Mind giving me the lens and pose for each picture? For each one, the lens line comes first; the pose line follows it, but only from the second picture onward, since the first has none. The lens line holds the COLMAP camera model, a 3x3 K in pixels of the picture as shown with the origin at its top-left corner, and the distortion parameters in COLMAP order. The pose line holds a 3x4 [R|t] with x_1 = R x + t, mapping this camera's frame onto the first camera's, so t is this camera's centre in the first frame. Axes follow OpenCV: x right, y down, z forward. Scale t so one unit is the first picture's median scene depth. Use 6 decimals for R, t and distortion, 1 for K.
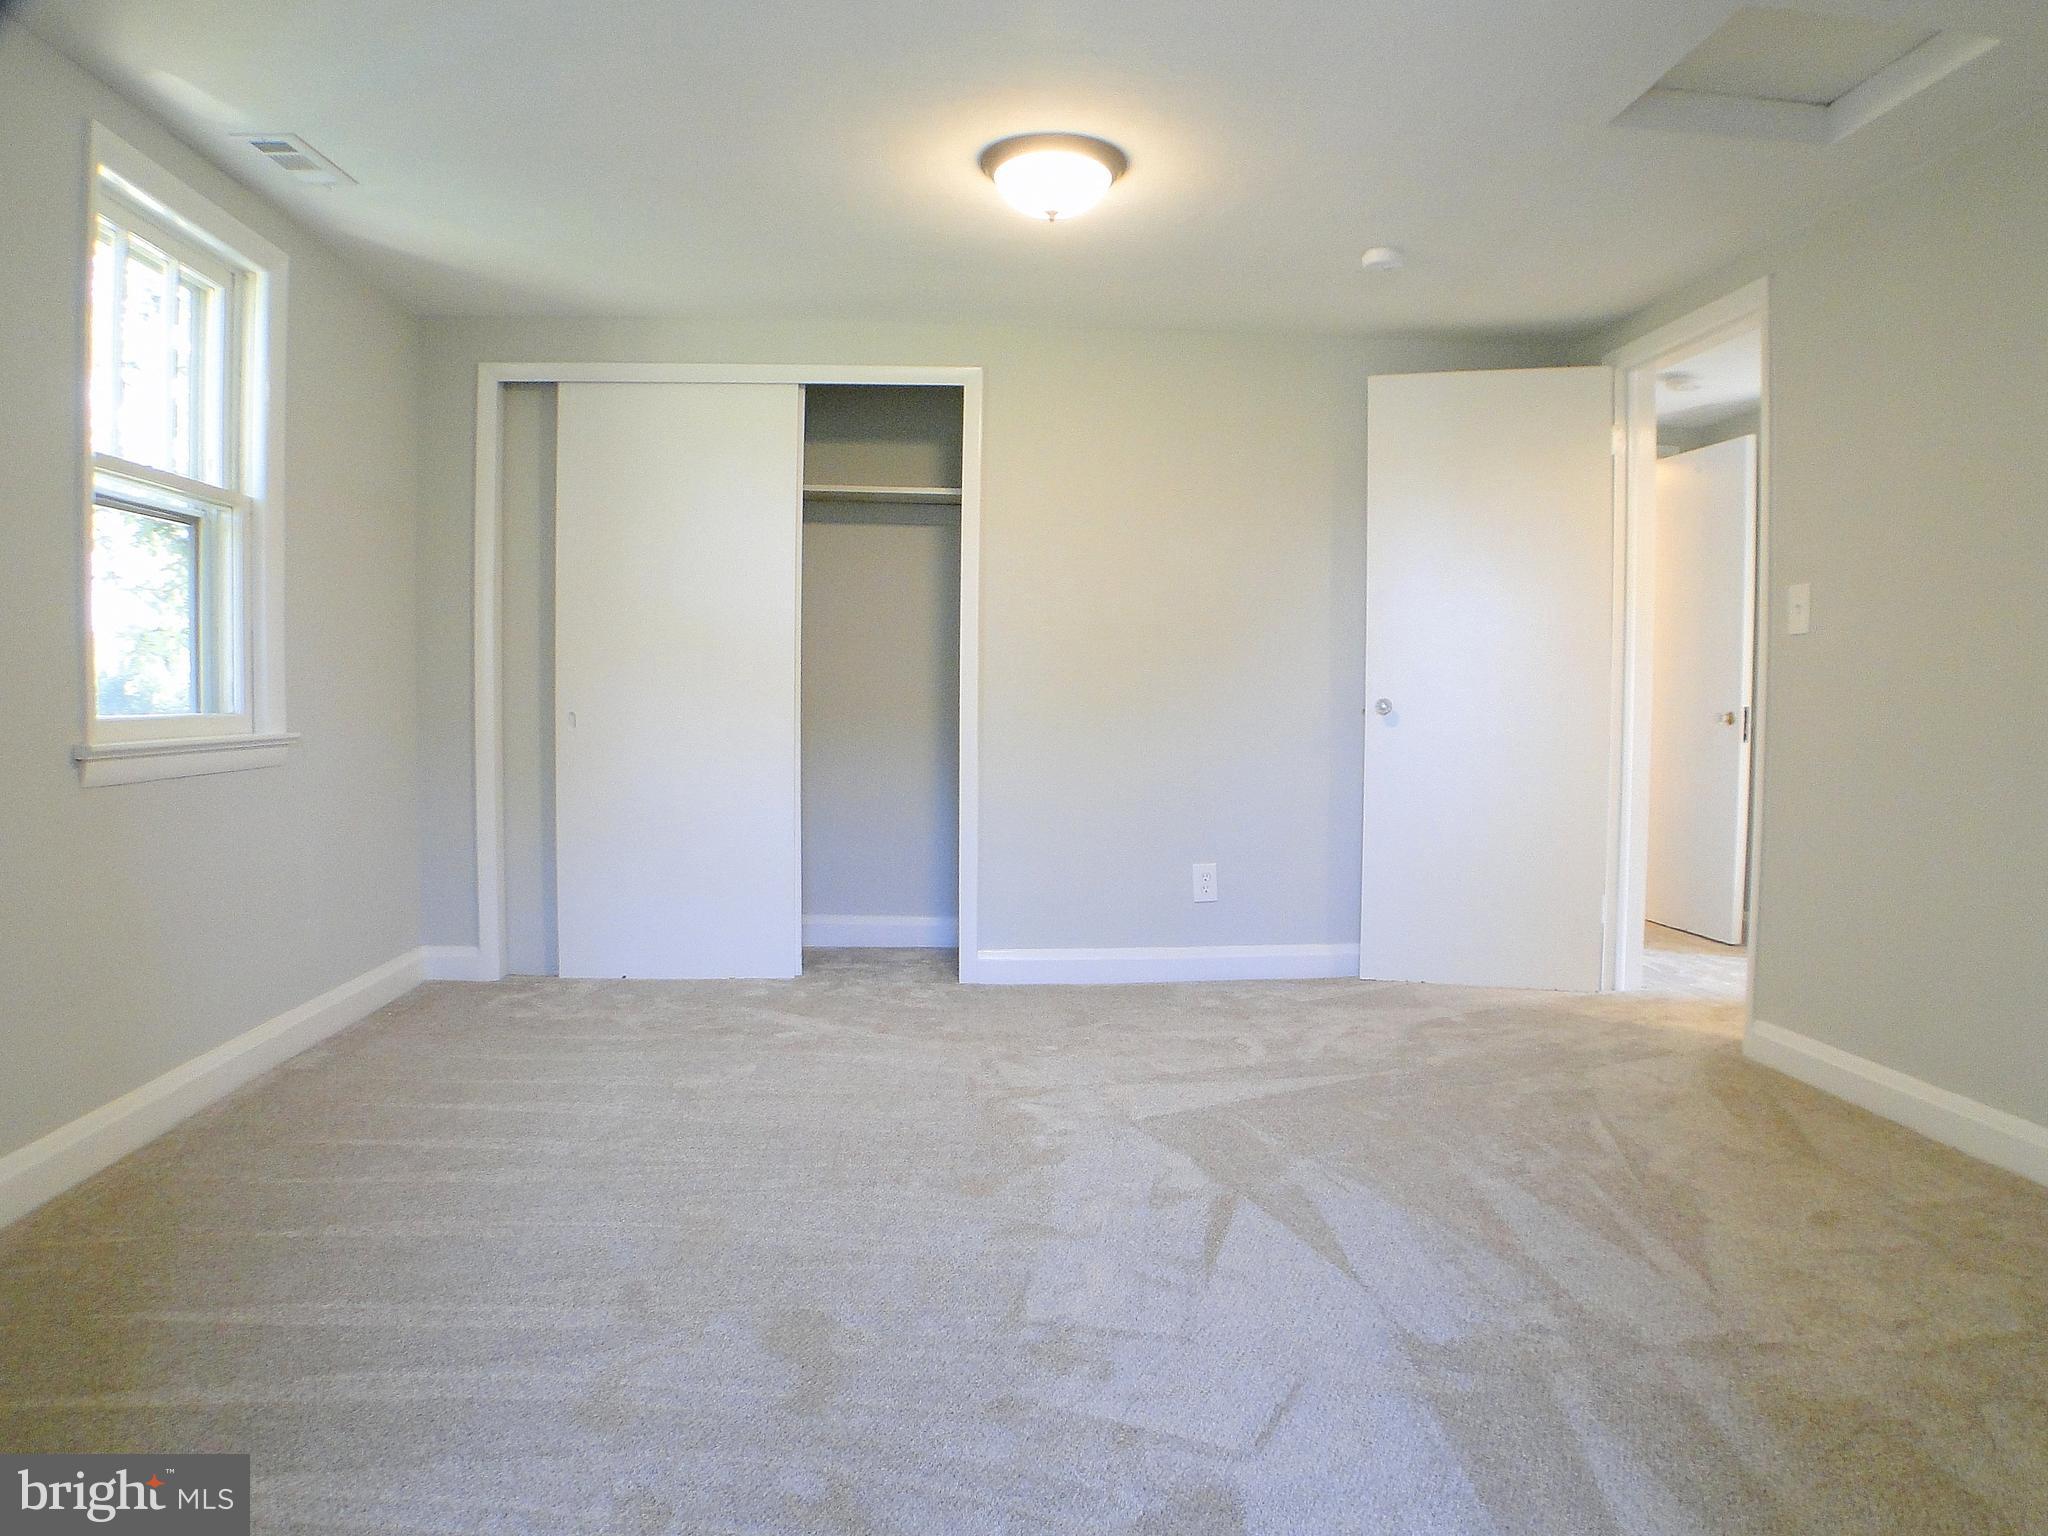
lens RADIAL K [[1346.1, 0, 1049.1], [0, 1346.1, 778.8], [0, 0, 1]] dist [-0.104563, 0.006583]
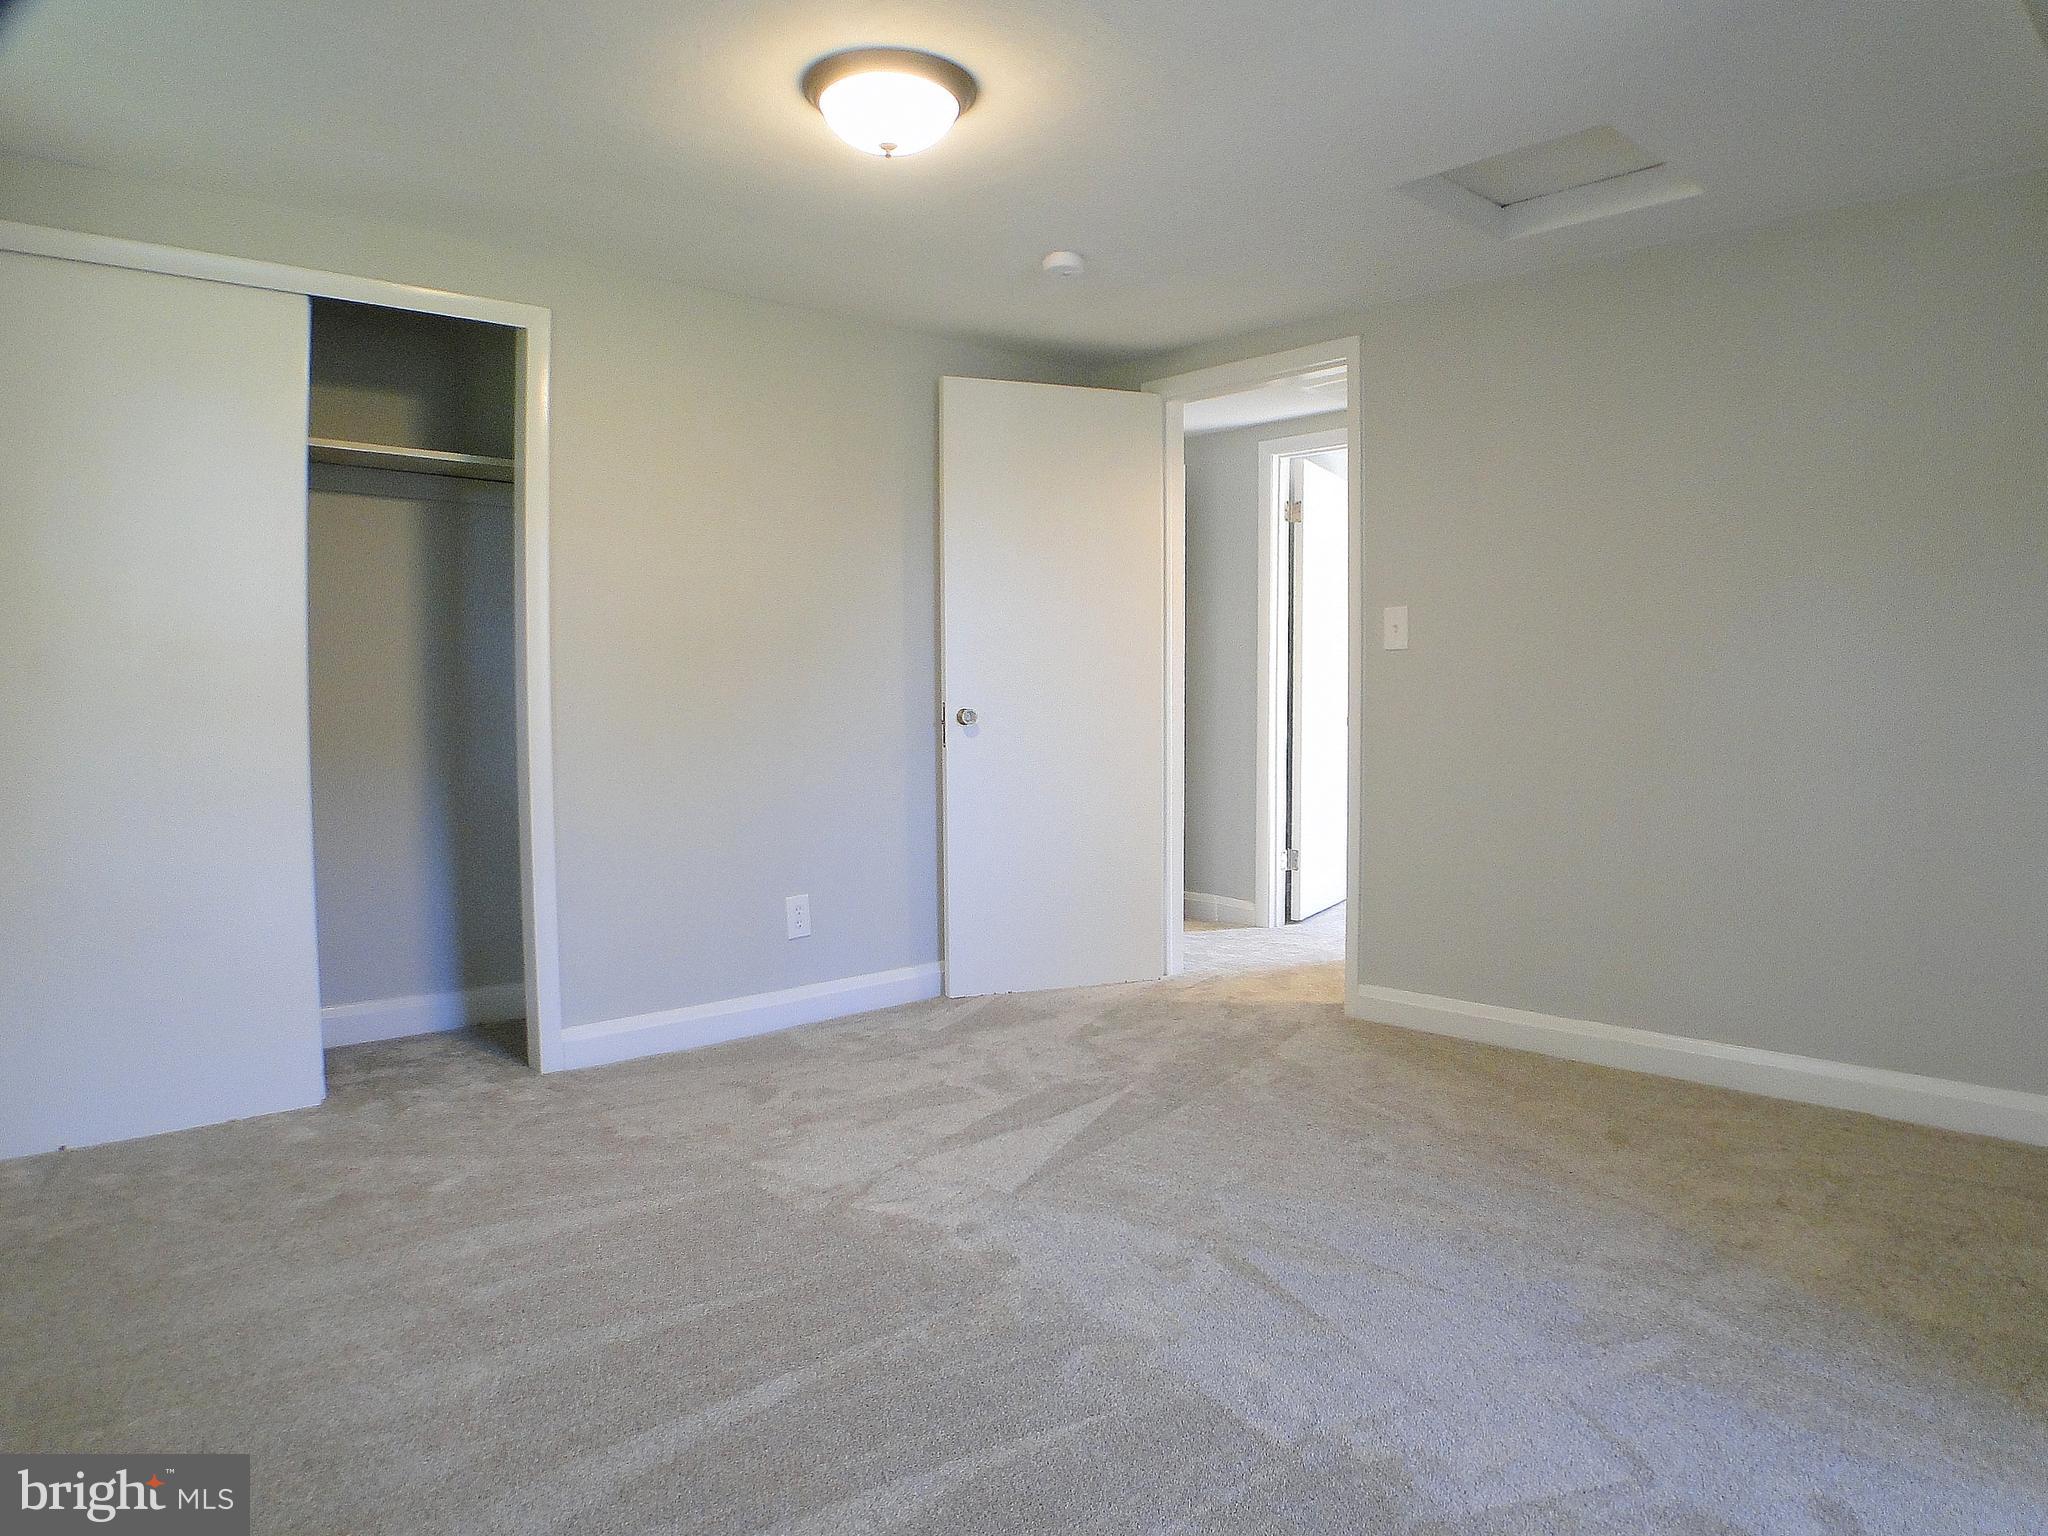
lens RADIAL K [[1348.8, 0, 1023.8], [0, 1348.8, 788.3], [0, 0, 1]] dist [-0.105364, 0.004514]
pose [[0.789750, -0.058672, 0.610617, -0.334524], [0.048531, 0.998271, 0.033152, -0.034112], [-0.611506, 0.003452, 0.791232, 0.202947]]
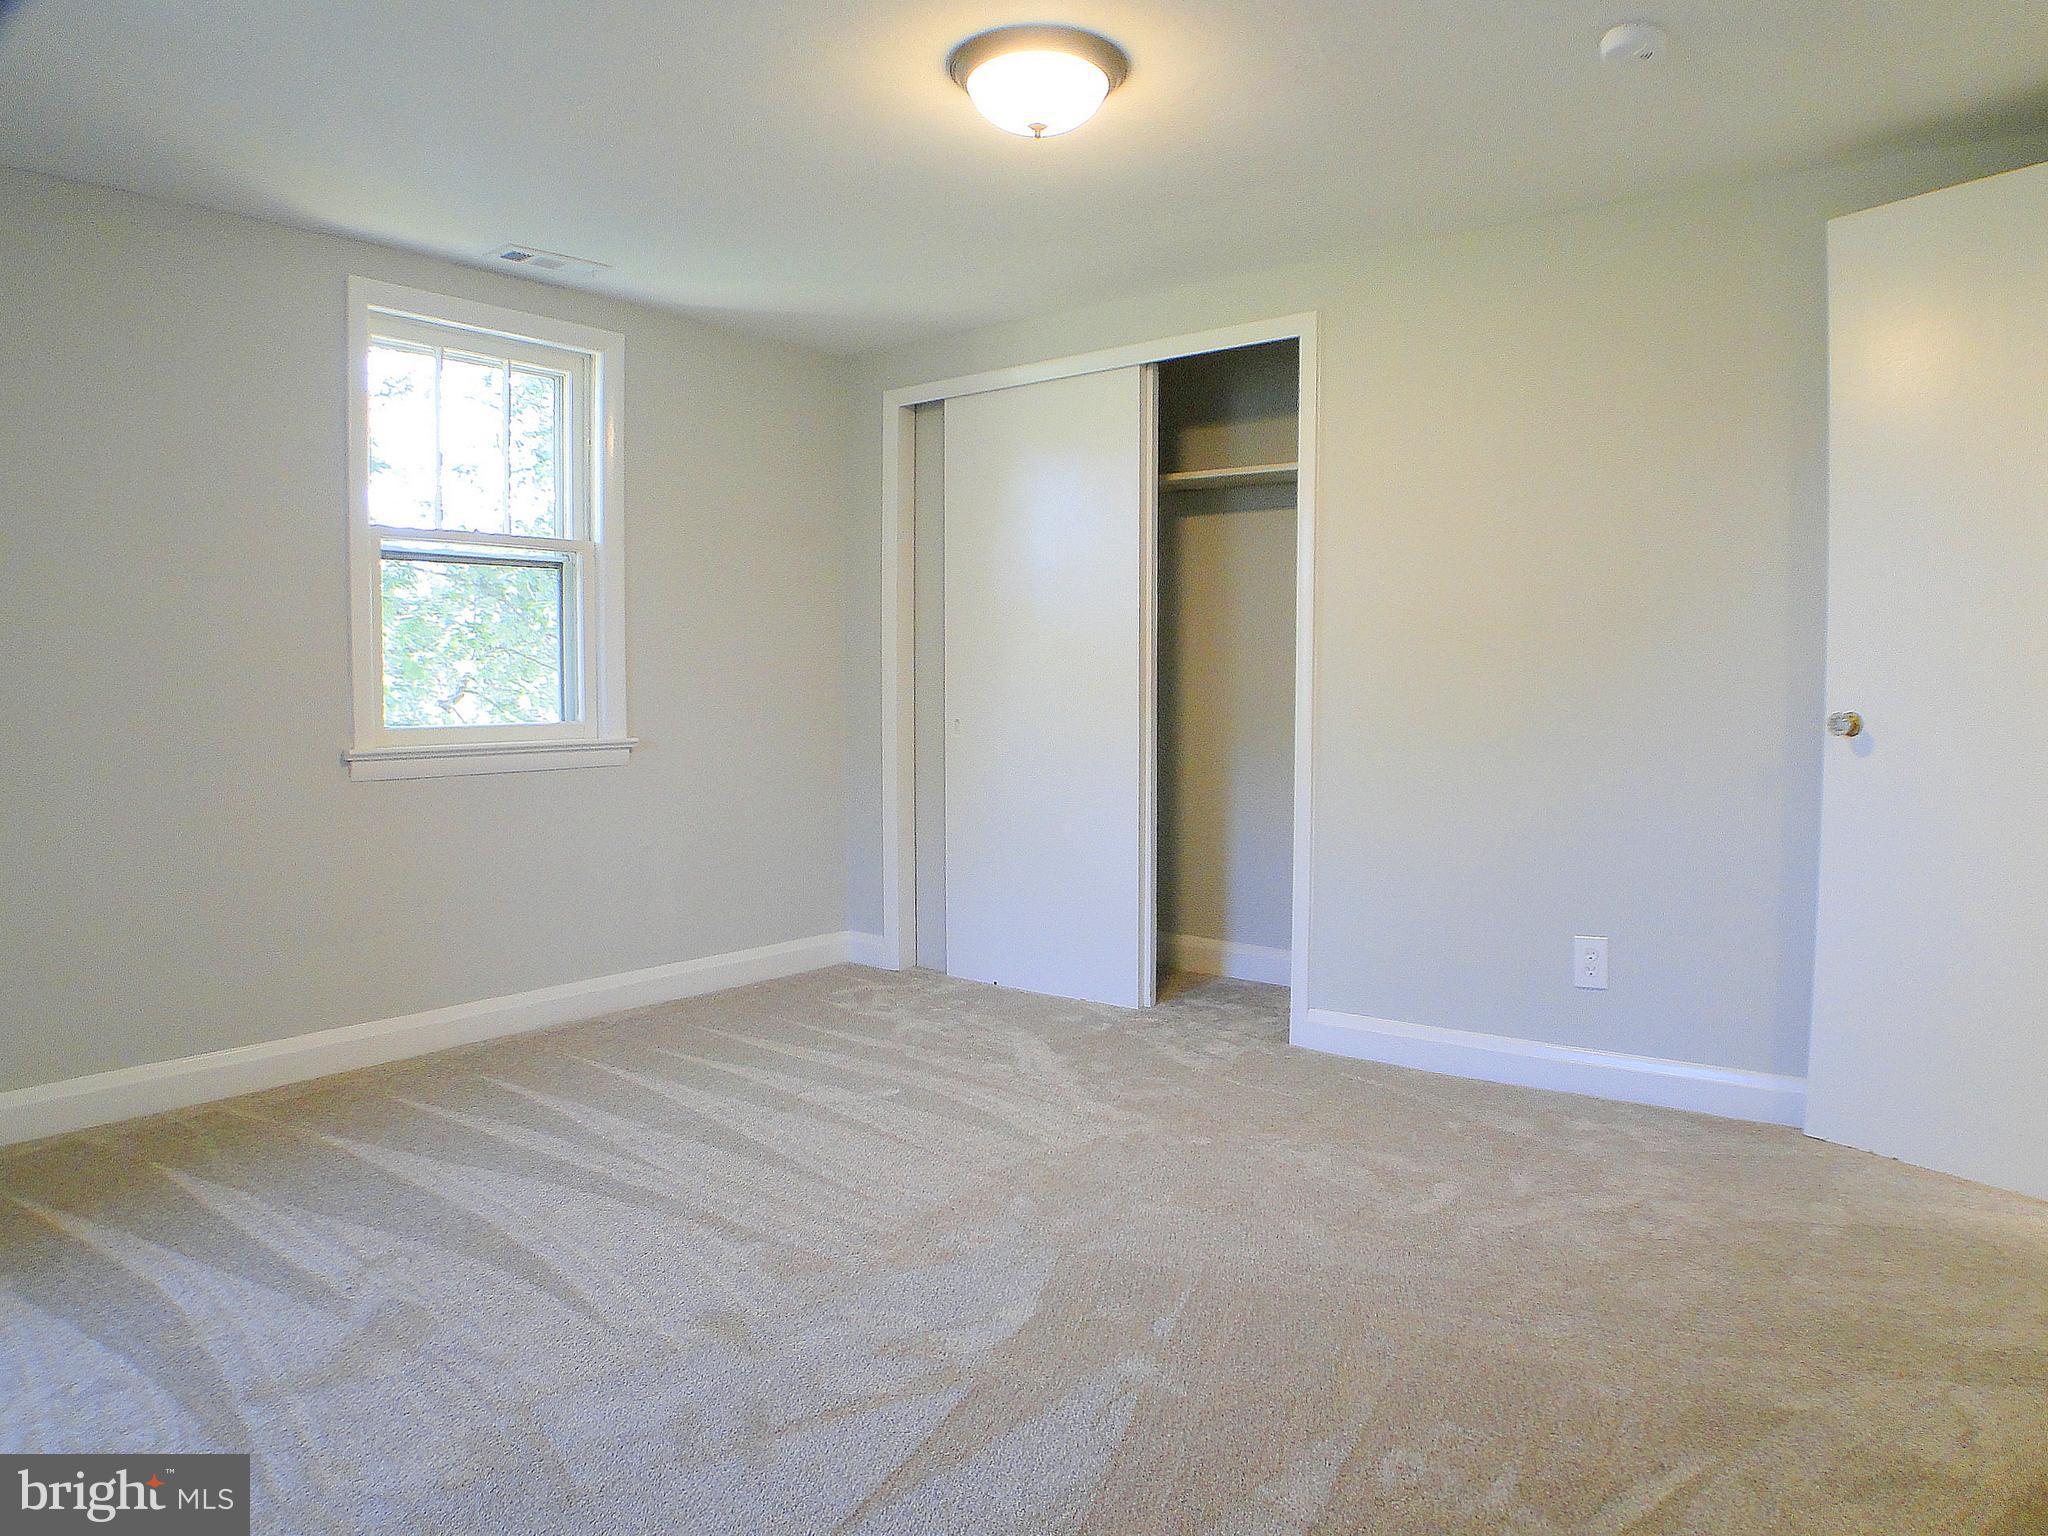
lens RADIAL K [[1348.8, 0, 1023.8], [0, 1348.8, 788.3], [0, 0, 1]] dist [-0.105364, 0.004514]
pose [[0.721682, 0.045049, -0.690758, 0.413044], [-0.033403, 0.998984, 0.030252, -0.030487], [0.691419, 0.001241, 0.722453, 0.288604]]
